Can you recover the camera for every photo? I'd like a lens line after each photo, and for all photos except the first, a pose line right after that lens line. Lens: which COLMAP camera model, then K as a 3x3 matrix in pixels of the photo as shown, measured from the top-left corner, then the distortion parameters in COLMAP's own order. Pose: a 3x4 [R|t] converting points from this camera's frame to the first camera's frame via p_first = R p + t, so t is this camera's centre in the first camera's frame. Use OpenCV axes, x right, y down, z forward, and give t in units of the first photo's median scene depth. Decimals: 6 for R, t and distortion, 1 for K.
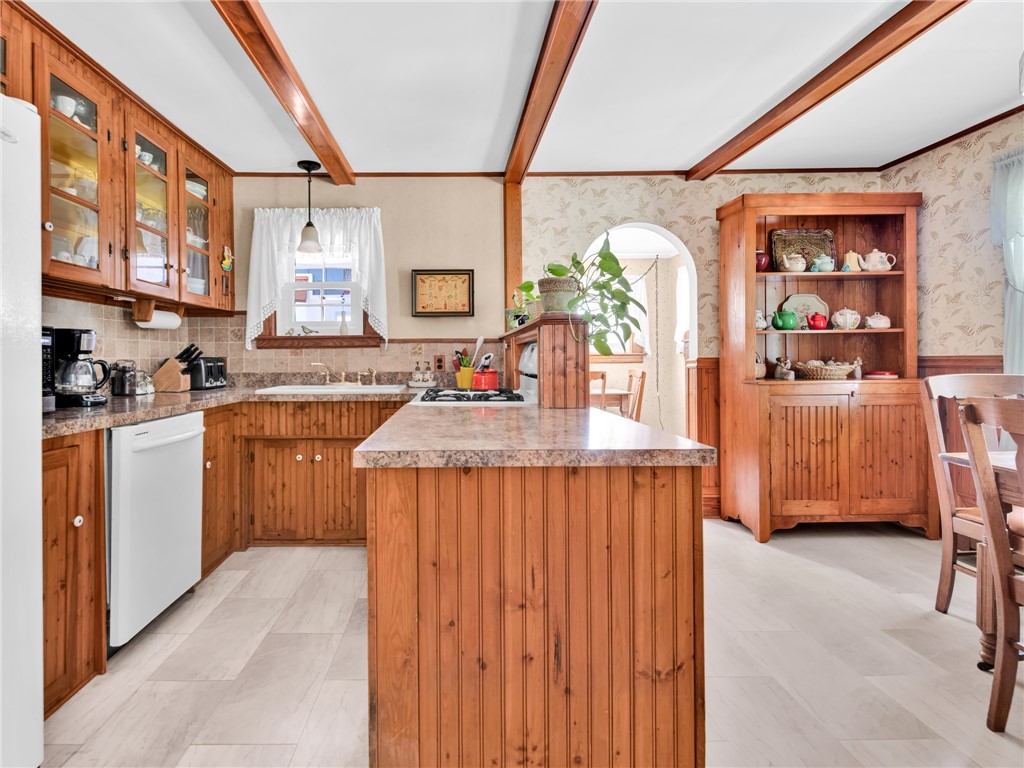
lens RADIAL K [[518.5, 0, 456.7], [0, 518.5, 360.7], [0, 0, 1]] dist [0.009022, -0.006810]
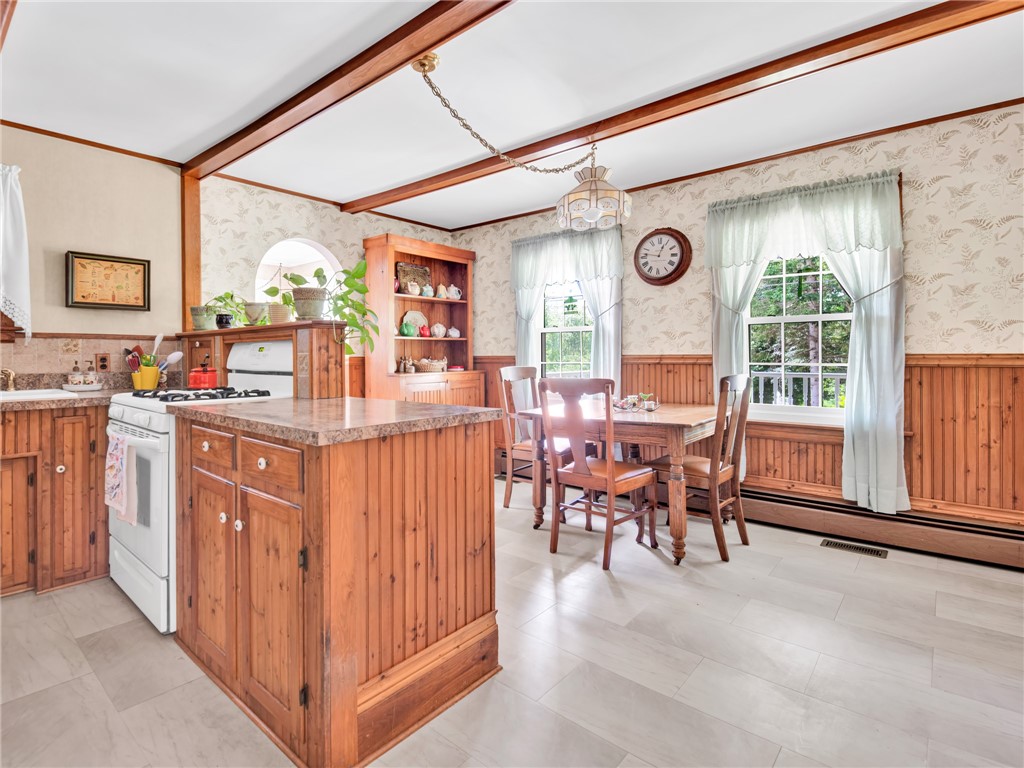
lens RADIAL K [[512.5, 0, 454.9], [0, 512.5, 354.9], [0, 0, 1]] dist [-0.006505, -0.005510]
pose [[0.688099, 0.004987, 0.725600, -0.281470], [0.002402, 0.999955, -0.009151, 0.001622], [-0.725613, 0.008040, 0.688056, -0.018905]]
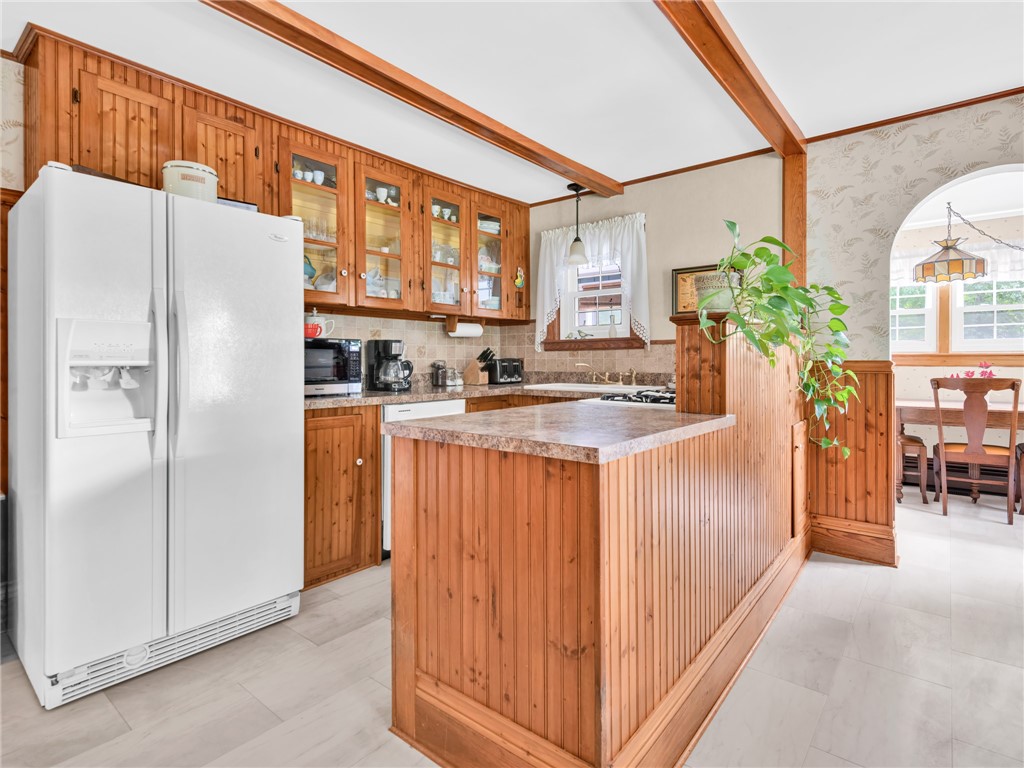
lens RADIAL K [[527.5, 0, 498.7], [0, 527.5, 364.1], [0, 0, 1]] dist [0.015312, -0.004775]
pose [[0.767260, 0.008018, -0.641286, 0.340603], [-0.004240, 0.999963, 0.007431, -0.002094], [0.641322, -0.002982, 0.767266, 0.018880]]
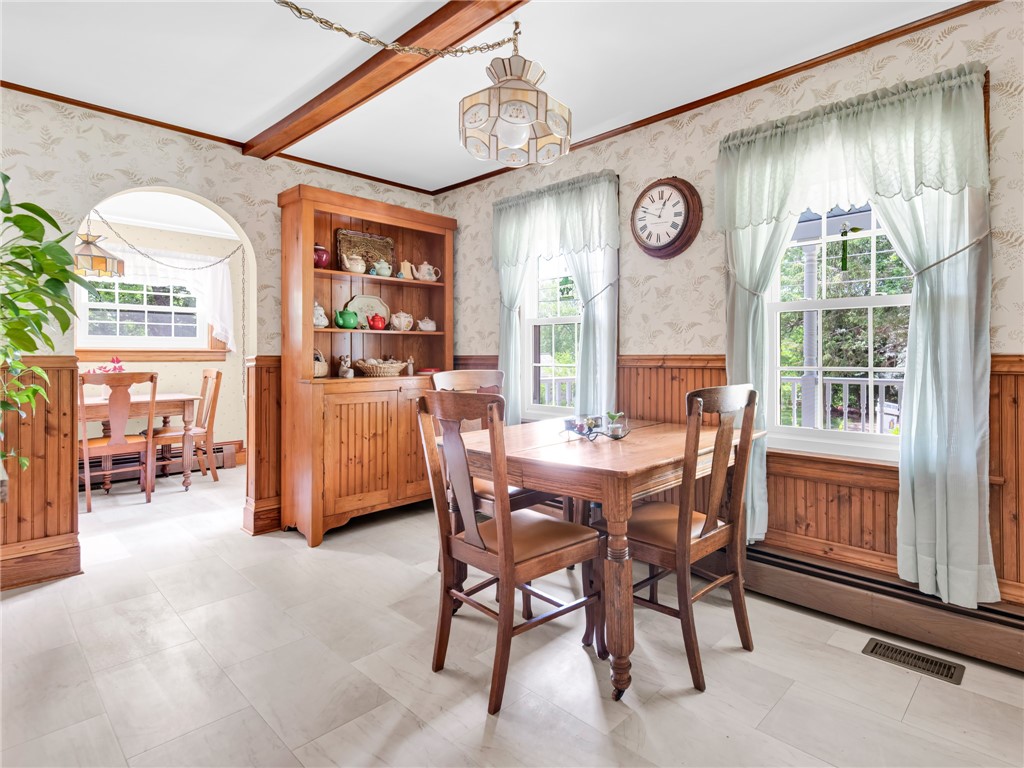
lens RADIAL K [[537.1, 0, 574.6], [0, 537.1, 353.2], [0, 0, 1]] dist [0.011876, -0.004183]
pose [[0.664428, 0.010687, 0.747276, 0.154801], [-0.002523, 0.999924, -0.012057, 0.000224], [-0.747348, 0.006126, 0.664404, -0.032126]]
